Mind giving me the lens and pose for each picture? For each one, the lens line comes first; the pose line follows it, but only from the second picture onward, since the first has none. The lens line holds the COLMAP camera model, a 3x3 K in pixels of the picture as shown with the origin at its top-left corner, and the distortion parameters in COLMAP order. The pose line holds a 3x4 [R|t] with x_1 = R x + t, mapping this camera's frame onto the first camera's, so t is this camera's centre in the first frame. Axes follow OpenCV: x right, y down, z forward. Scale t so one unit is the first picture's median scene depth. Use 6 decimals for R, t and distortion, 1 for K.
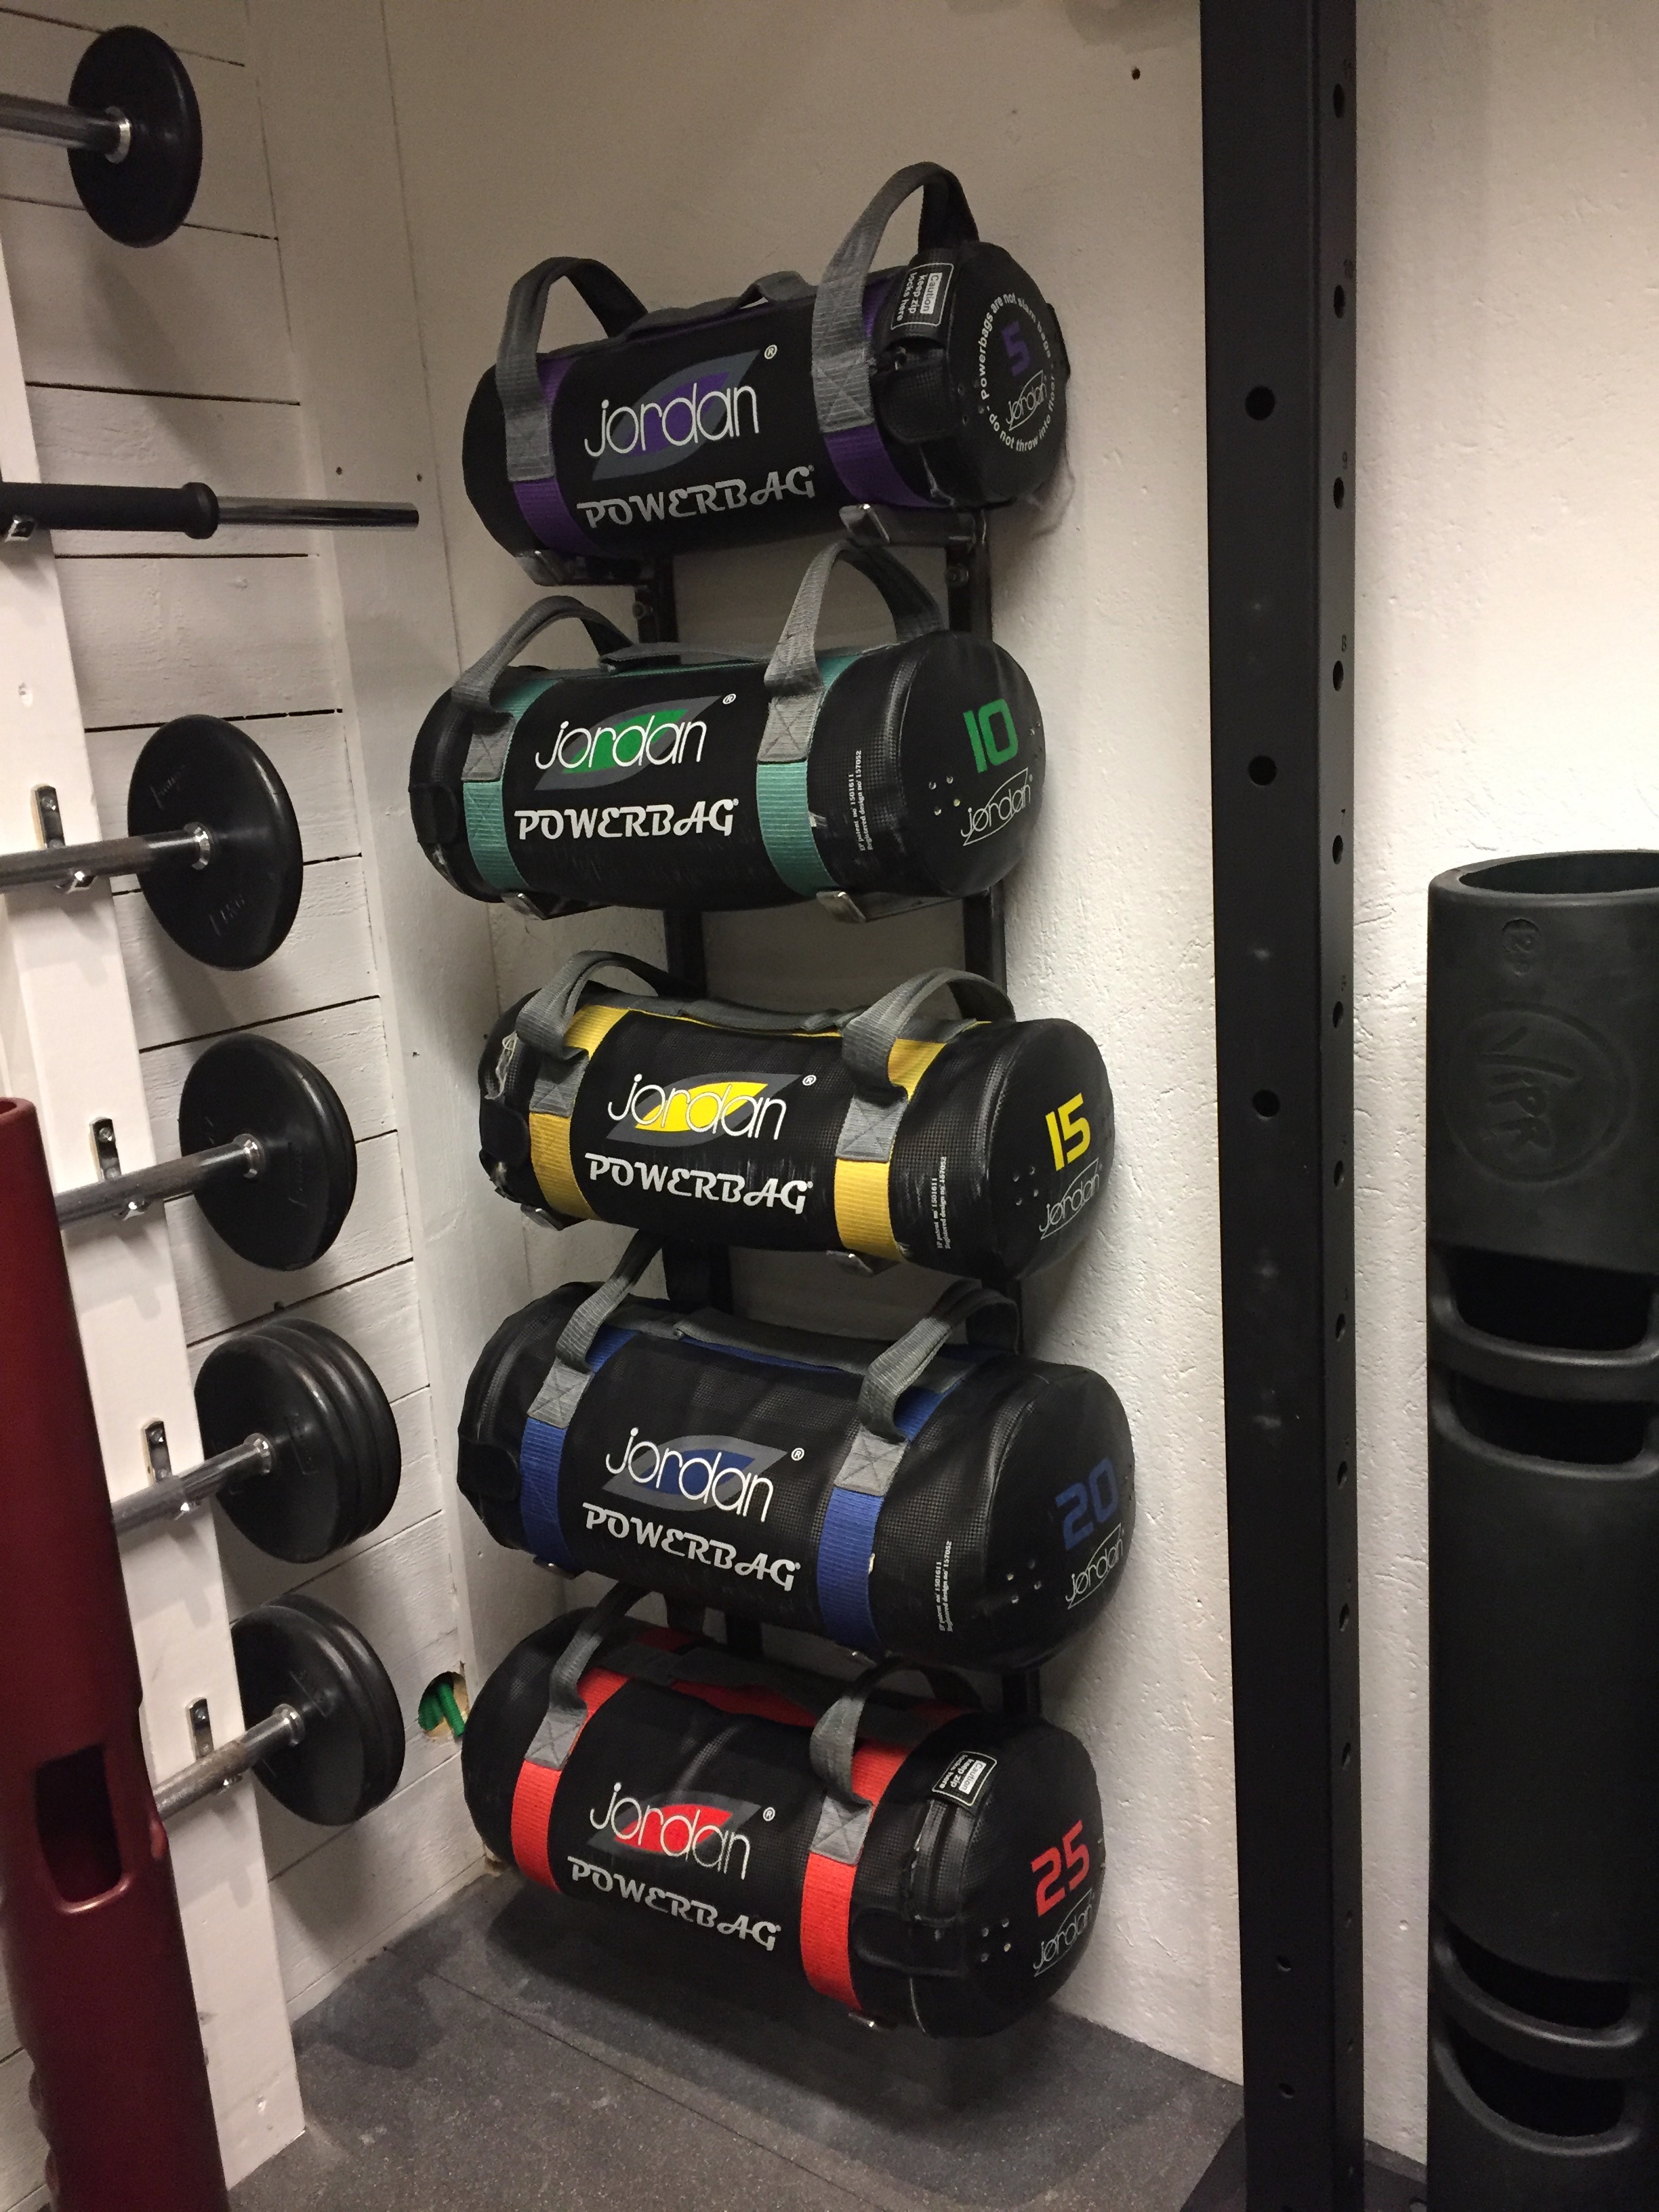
lens RADIAL K [[1891.4, 0, 835.4], [0, 1891.4, 1120.8], [0, 0, 1]] dist [0.087096, -0.083842]
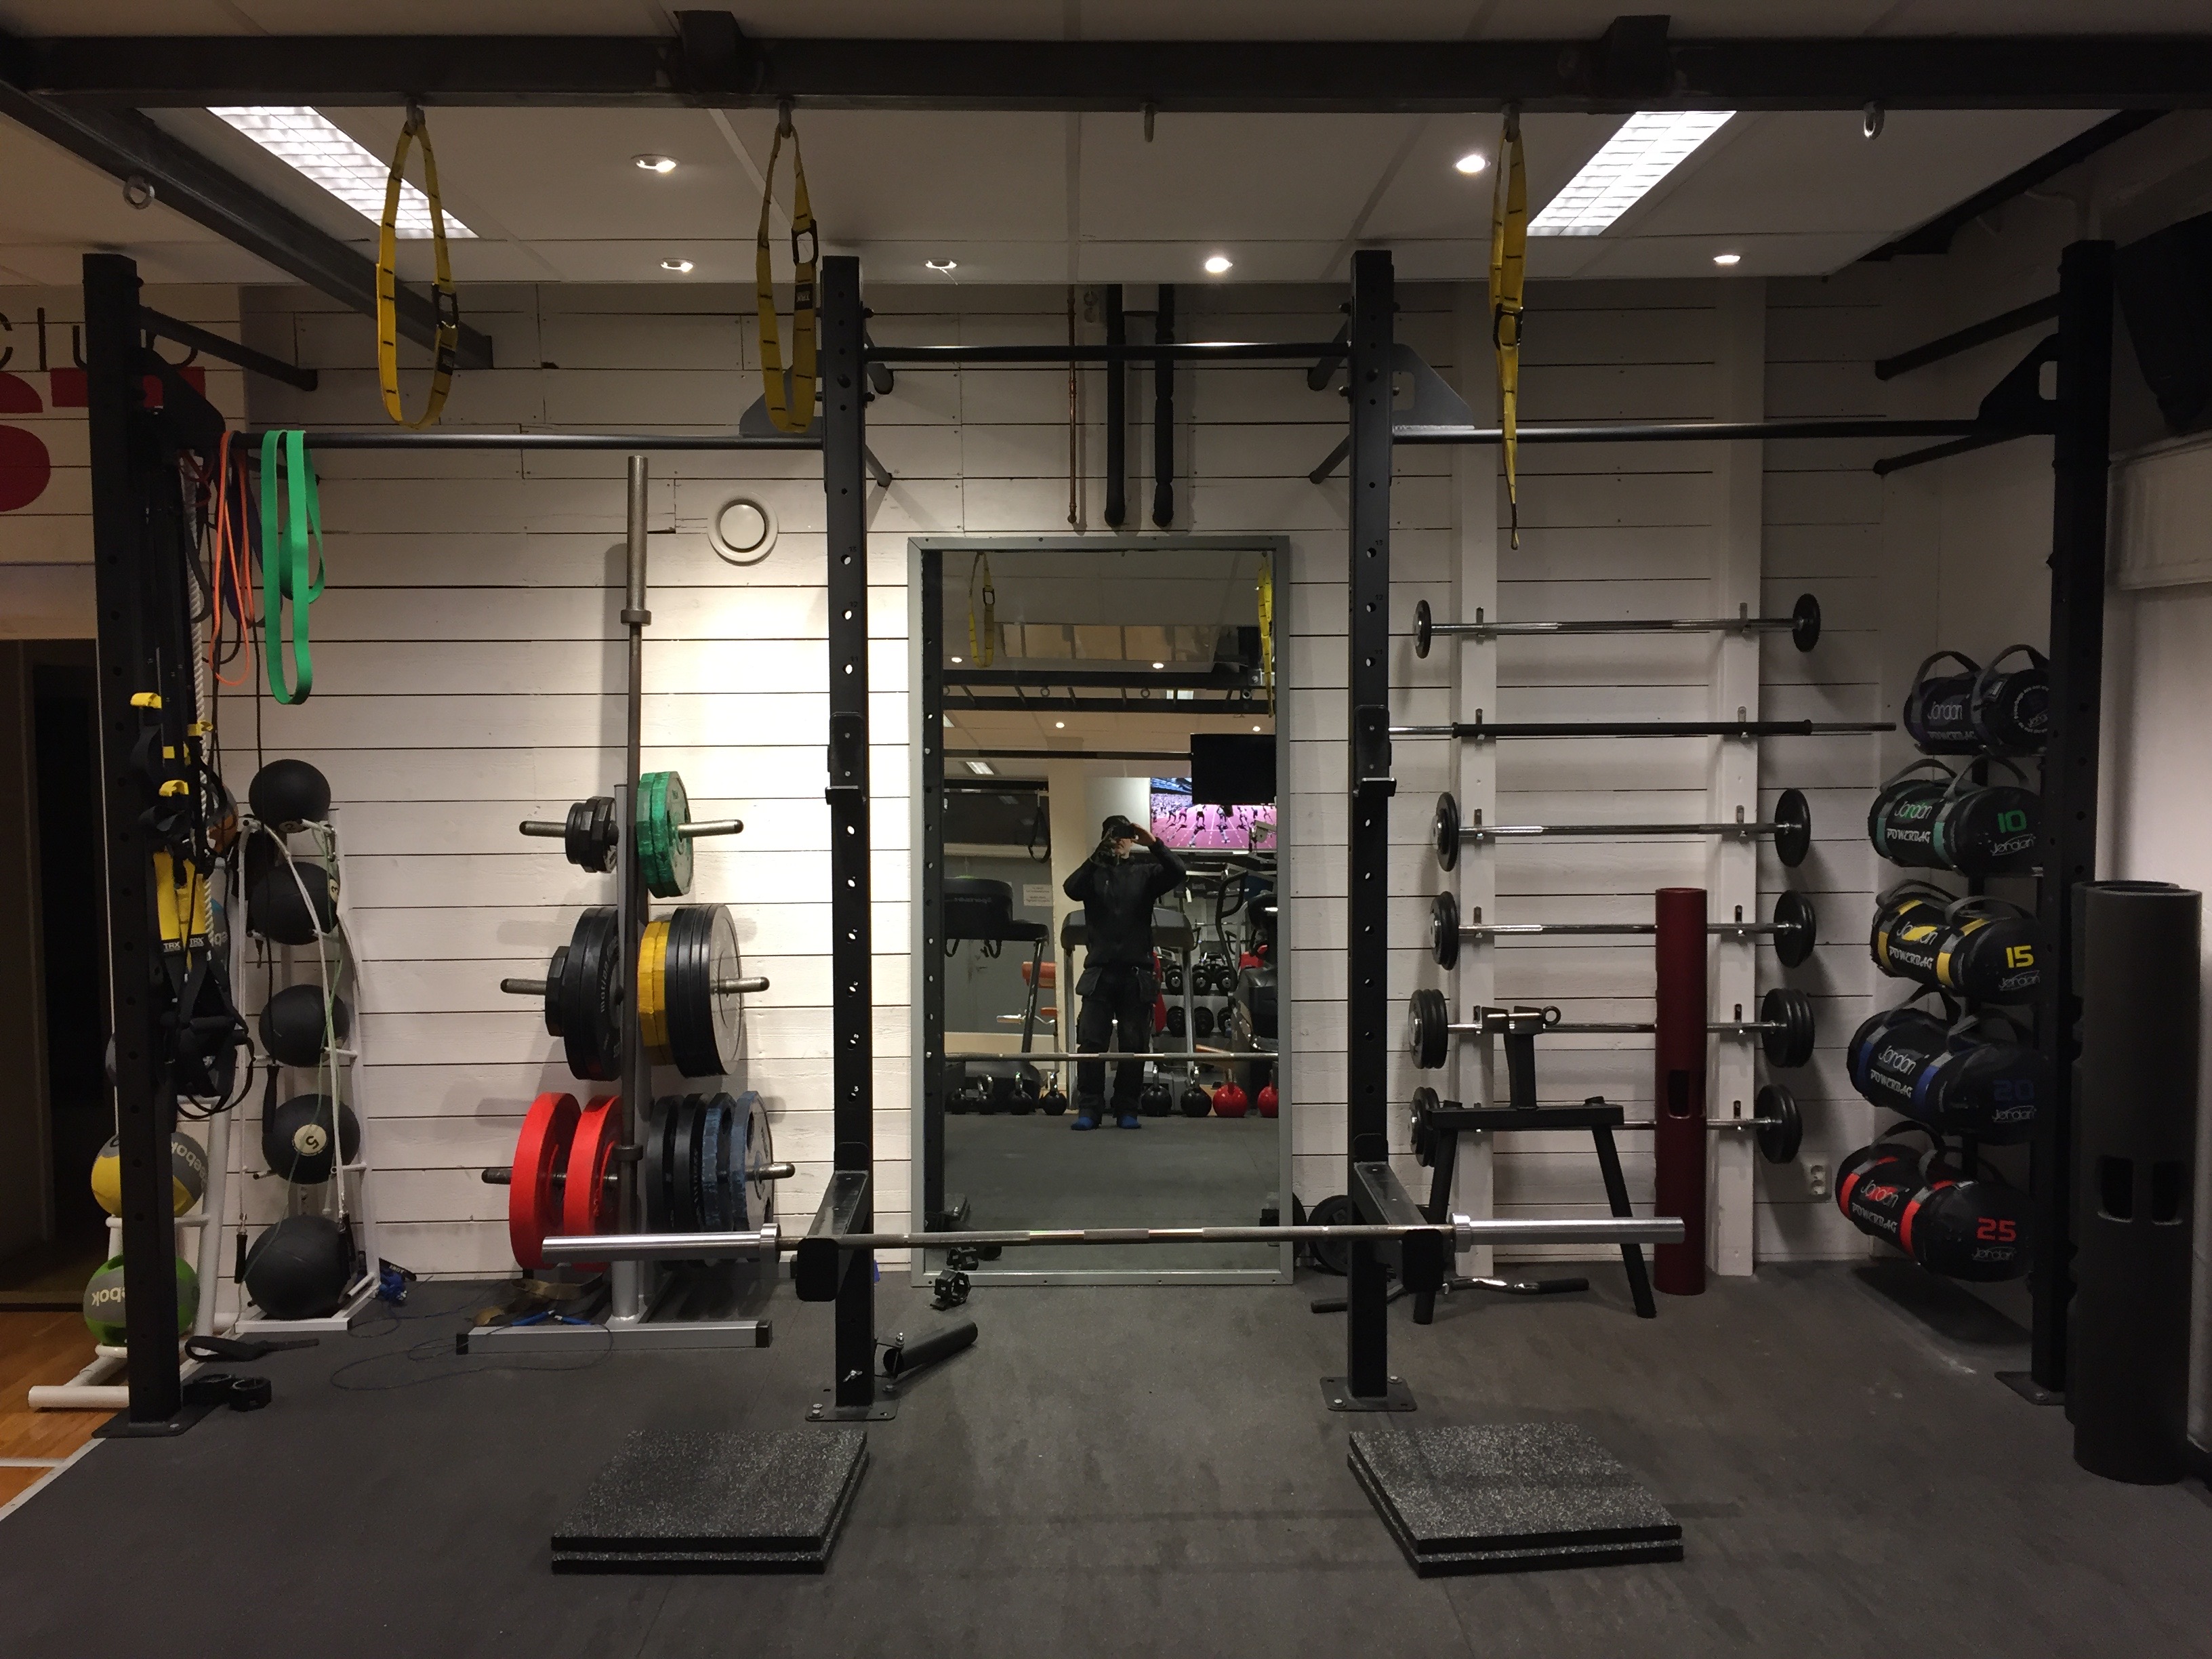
lens RADIAL K [[1891.4, 0, 1101.1], [0, 1891.4, 830.7], [0, 0, 1]] dist [0.087096, -0.083842]
pose [[0.598224, 0.117814, -0.792620, 1.504961], [-0.223281, 0.974467, -0.023676, 0.190821], [0.769593, 0.191140, 0.609255, -1.815856]]
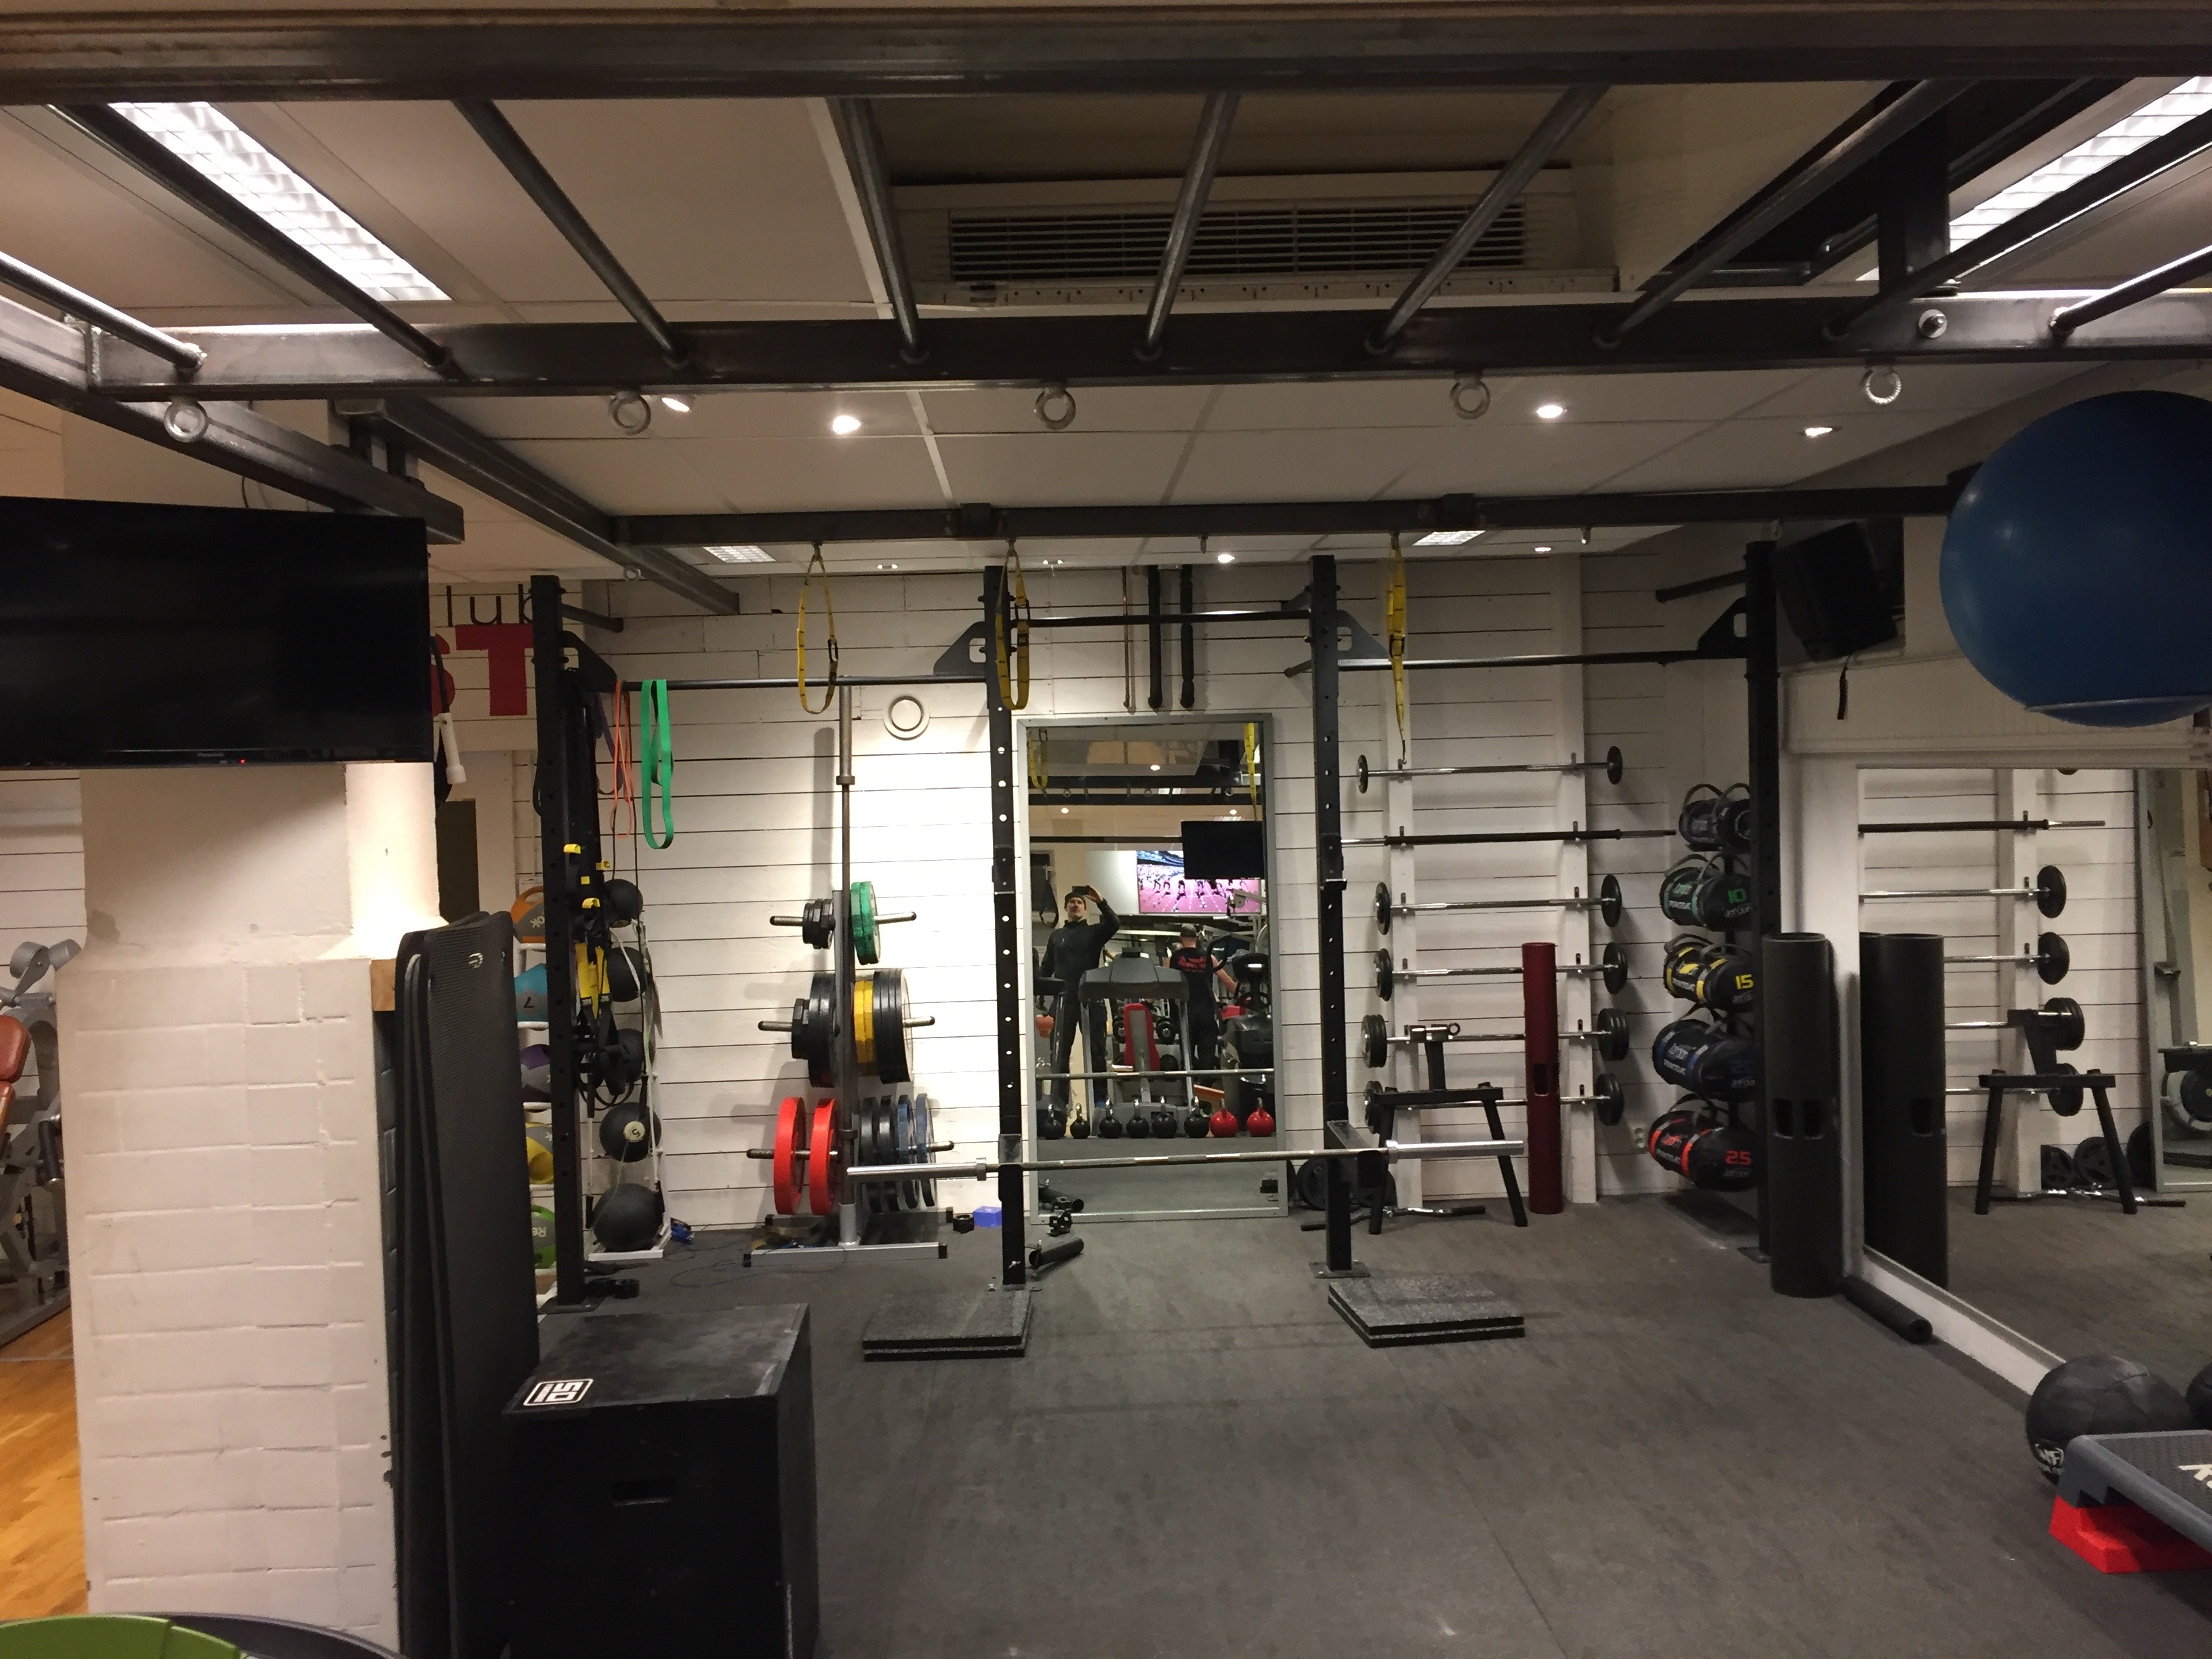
lens RADIAL K [[1891.4, 0, 1101.4], [0, 1891.4, 826.5], [0, 0, 1]] dist [0.087096, -0.083842]
pose [[0.616373, 0.076006, -0.783777, 2.605009], [-0.200459, 0.977685, -0.062834, 0.227205], [0.761512, 0.195845, 0.617855, -2.945747]]
